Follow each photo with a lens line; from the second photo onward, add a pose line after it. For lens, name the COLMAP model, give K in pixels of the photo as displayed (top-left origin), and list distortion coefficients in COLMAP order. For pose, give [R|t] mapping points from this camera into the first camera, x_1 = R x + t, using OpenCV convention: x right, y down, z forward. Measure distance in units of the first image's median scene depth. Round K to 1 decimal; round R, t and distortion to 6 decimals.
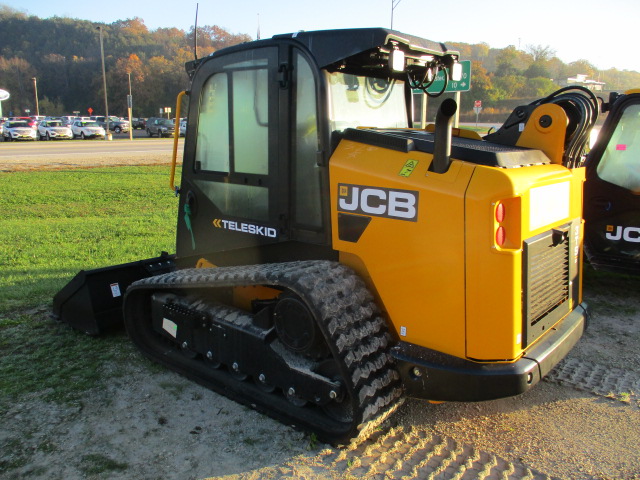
lens RADIAL K [[527.4, 0, 317.8], [0, 527.4, 237.7], [0, 0, 1]] dist [-0.006819, 0.014680]
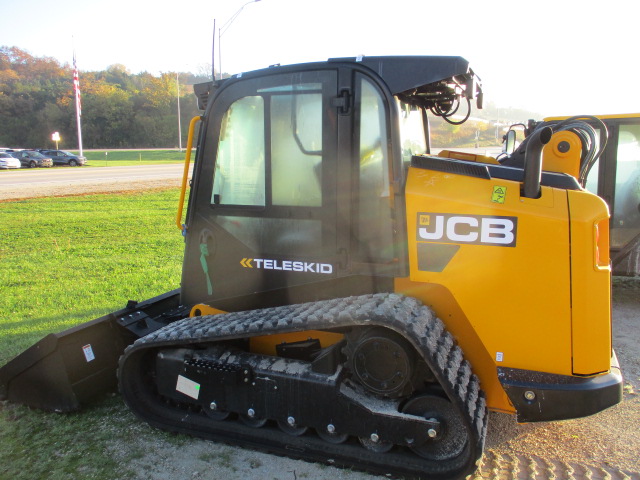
lens RADIAL K [[527.4, 0, 319.8], [0, 527.4, 242.3], [0, 0, 1]] dist [-0.006819, 0.014680]
pose [[0.945754, -0.059283, 0.319430, -0.420384], [0.073211, 0.996811, -0.031762, -0.029020], [-0.316528, 0.053425, 0.947077, 0.134061]]
